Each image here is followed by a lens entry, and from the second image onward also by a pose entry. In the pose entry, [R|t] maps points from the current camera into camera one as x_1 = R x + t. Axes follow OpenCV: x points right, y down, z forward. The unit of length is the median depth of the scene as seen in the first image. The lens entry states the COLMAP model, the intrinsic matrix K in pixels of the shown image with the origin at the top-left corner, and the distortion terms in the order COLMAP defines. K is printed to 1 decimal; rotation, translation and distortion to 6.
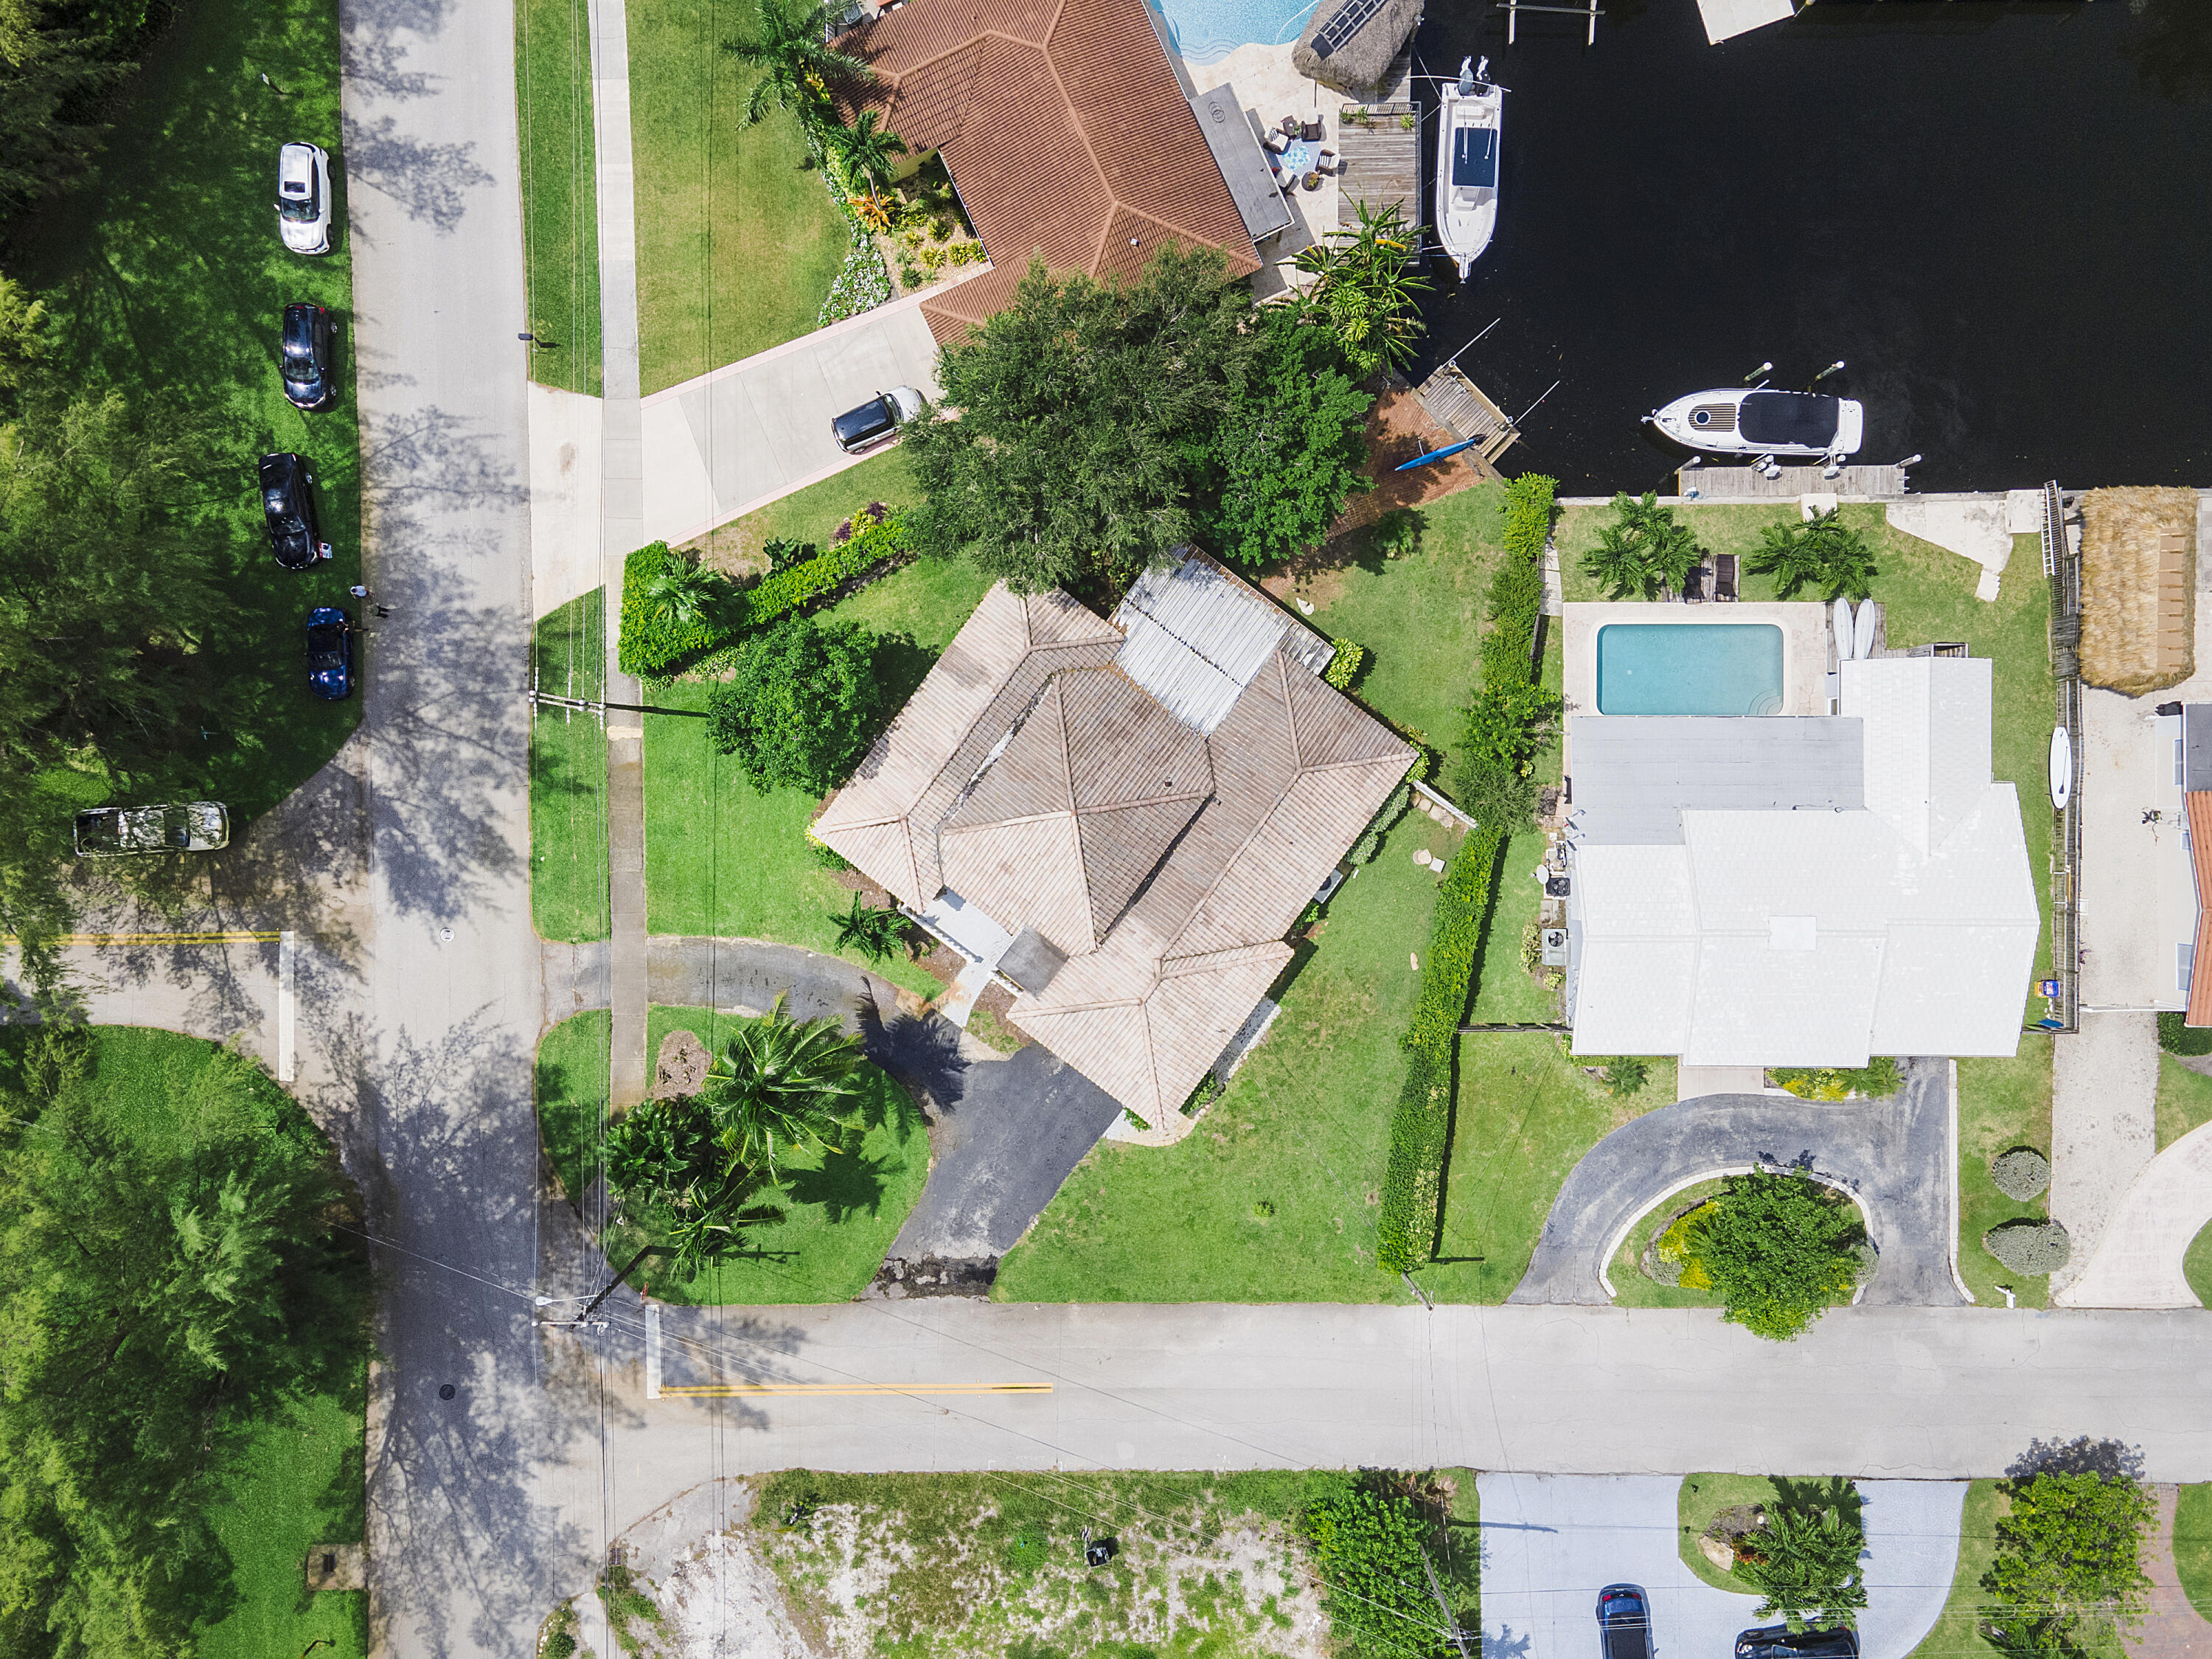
lens RADIAL K [[1631.0, 0, 1110.1], [0, 1631.0, 828.4], [0, 0, 1]] dist [0.020468, 0.038795]
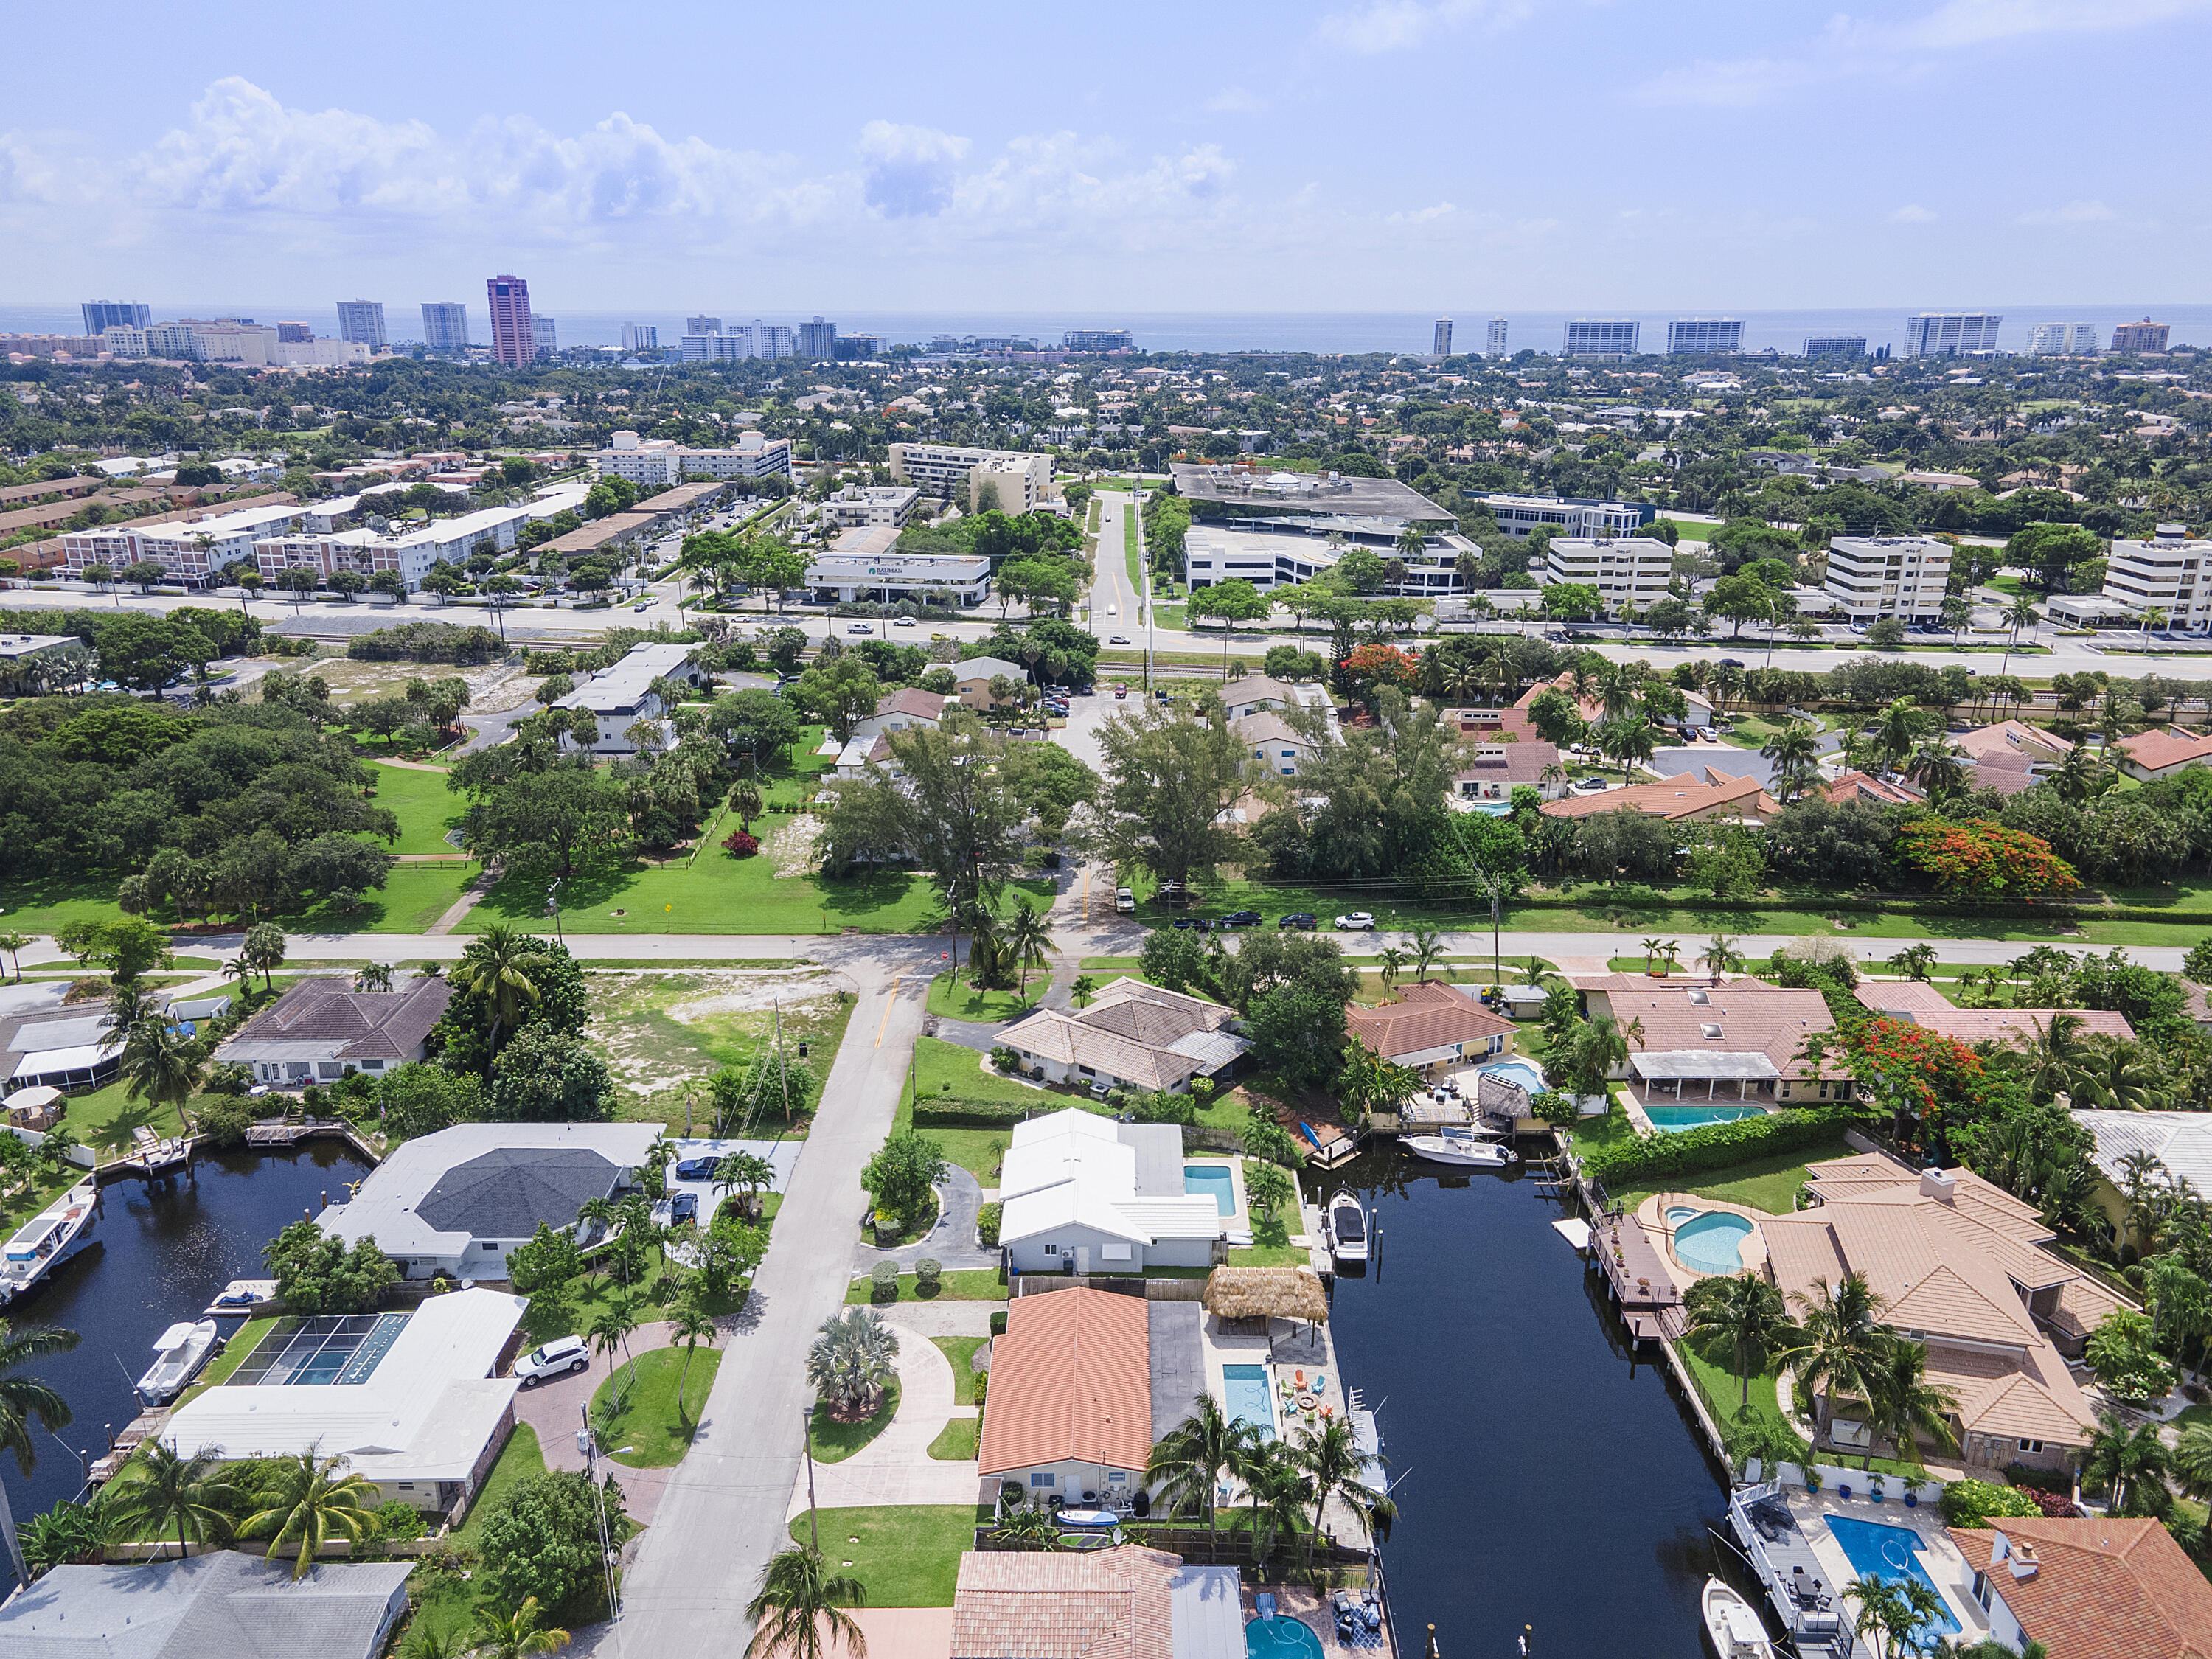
lens RADIAL K [[1631.0, 0, 1110.1], [0, 1631.0, 828.4], [0, 0, 1]] dist [0.020468, 0.038795]
pose [[-0.009213, 0.314182, -0.949318, 2.127707], [-0.999954, -0.005575, 0.007859, 0.005626], [-0.002824, 0.949346, 0.314219, 0.009539]]
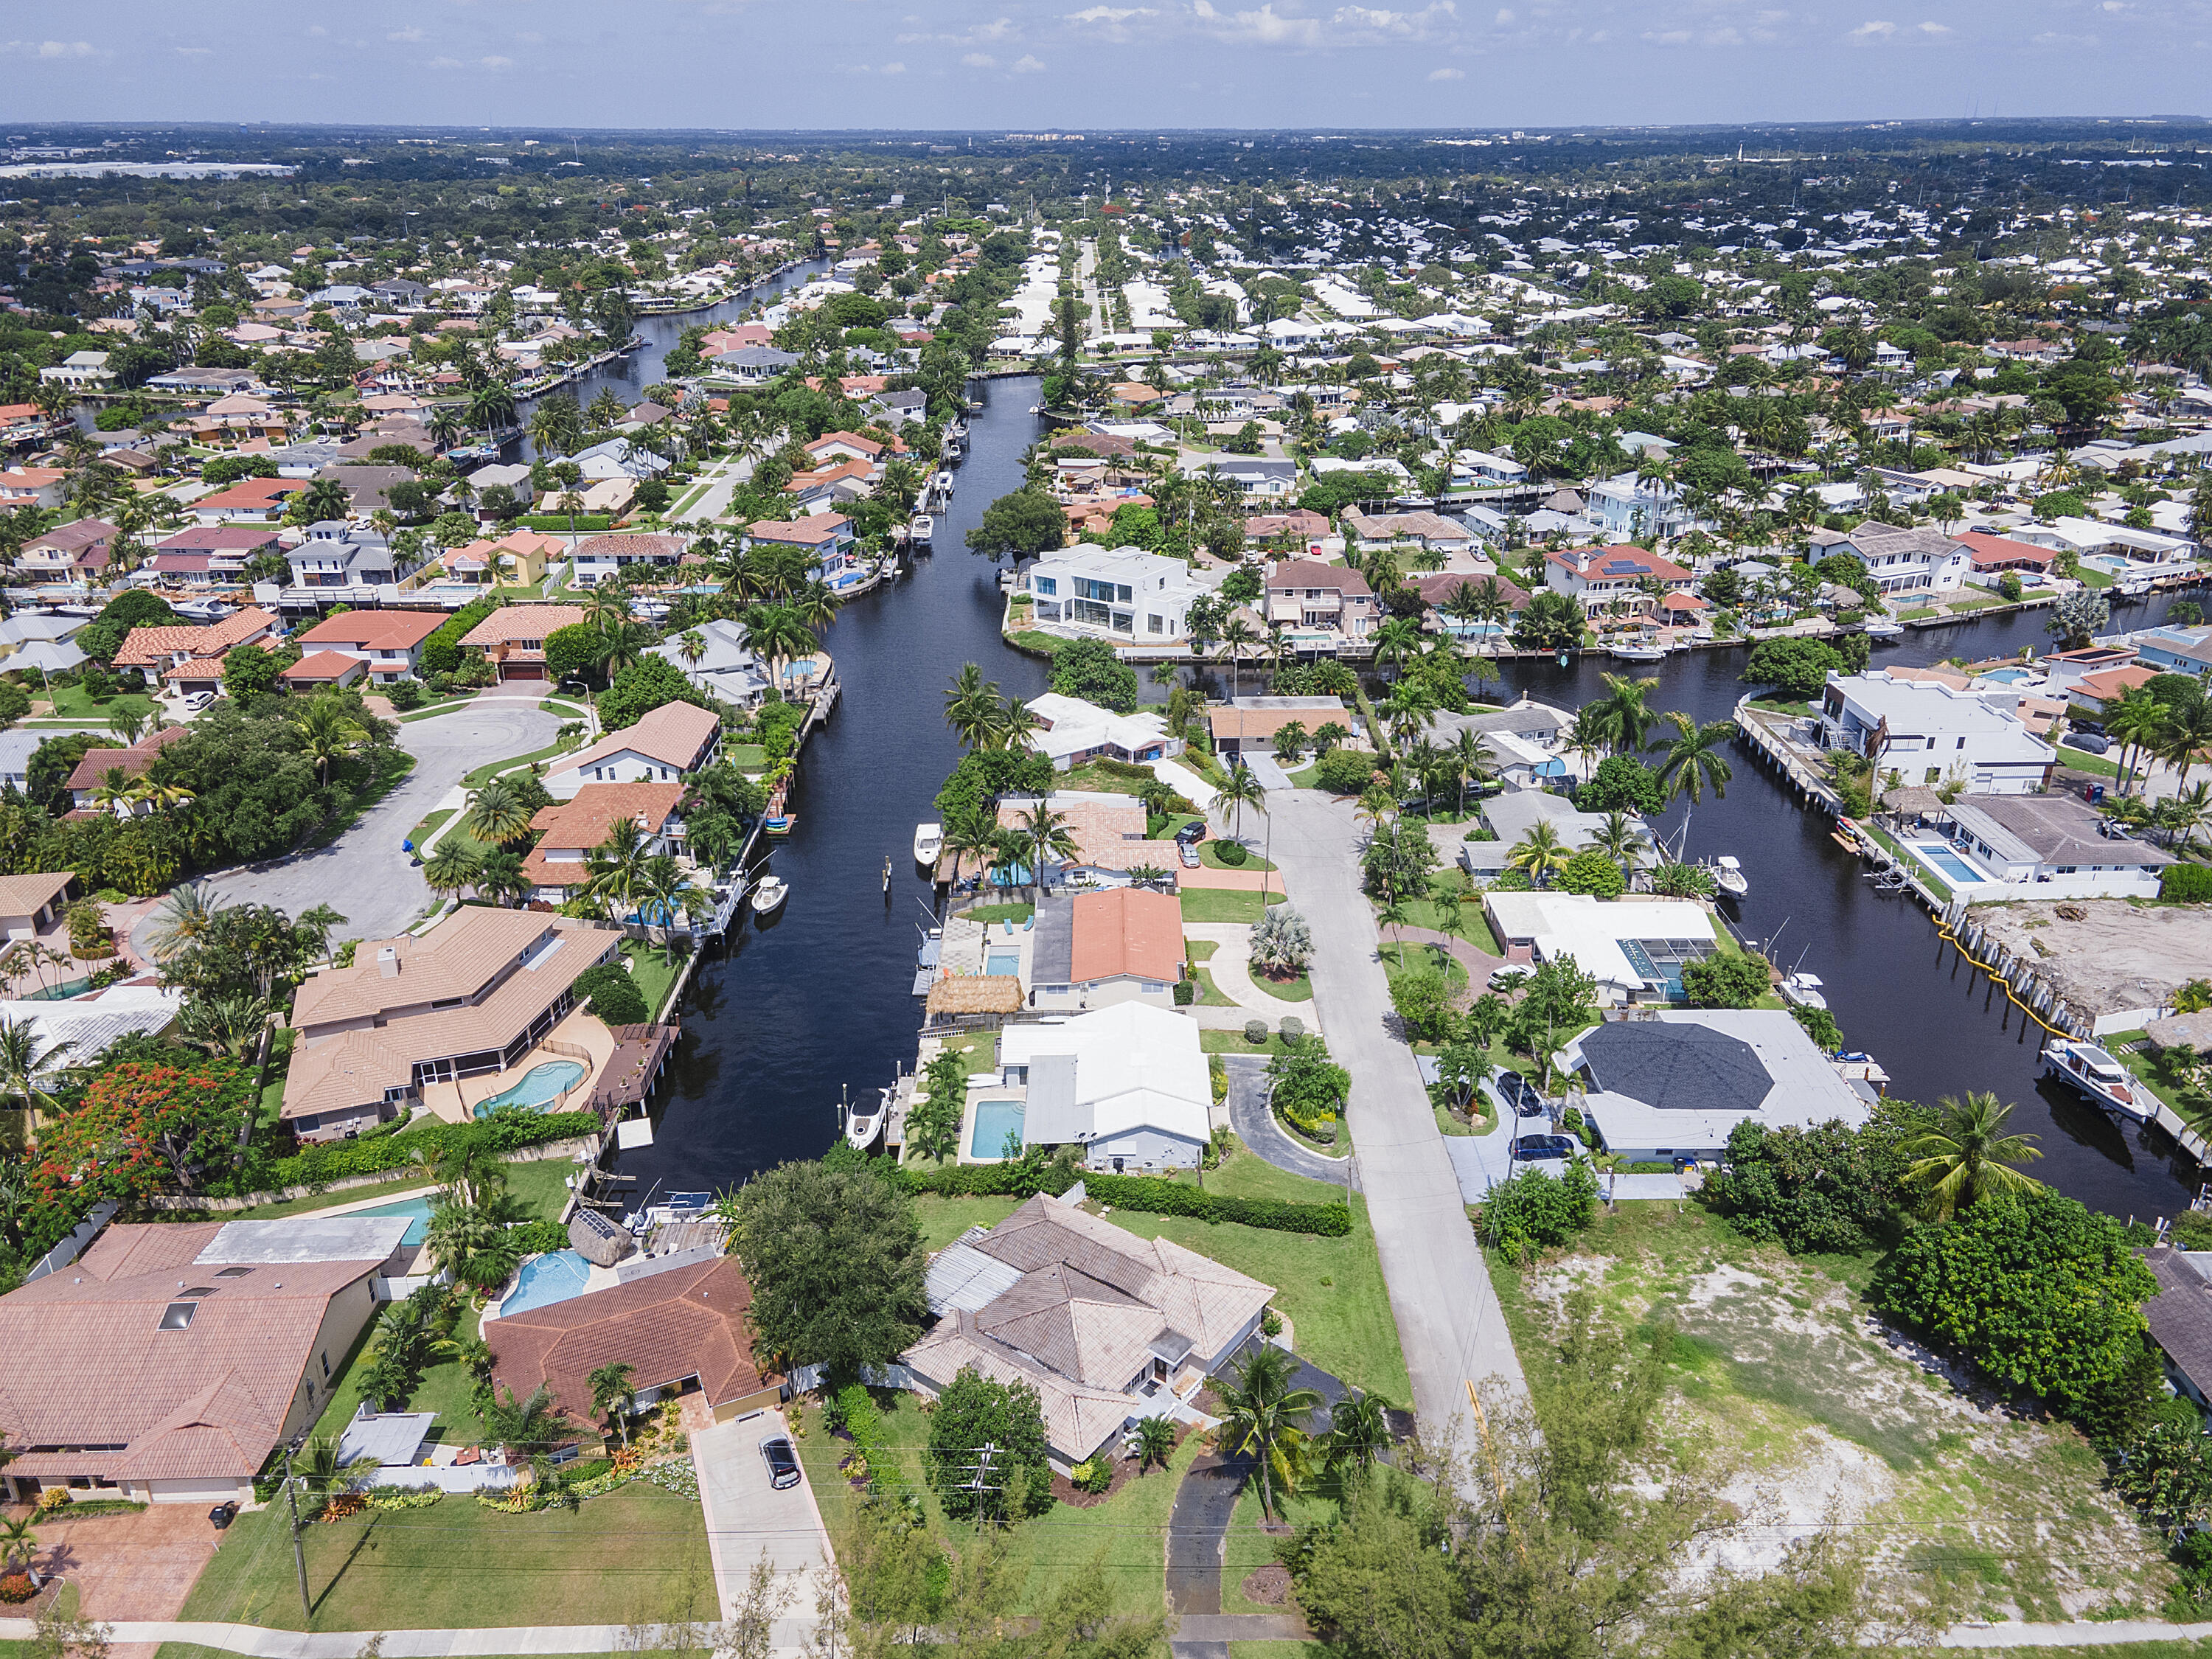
lens RADIAL K [[1631.0, 0, 1110.1], [0, 1631.0, 828.4], [0, 0, 1]] dist [0.020468, 0.038795]
pose [[-0.003879, -0.388585, 0.921405, -1.248931], [0.999990, -0.003395, 0.002778, 0.023572], [0.002048, 0.921406, 0.388595, -0.015594]]
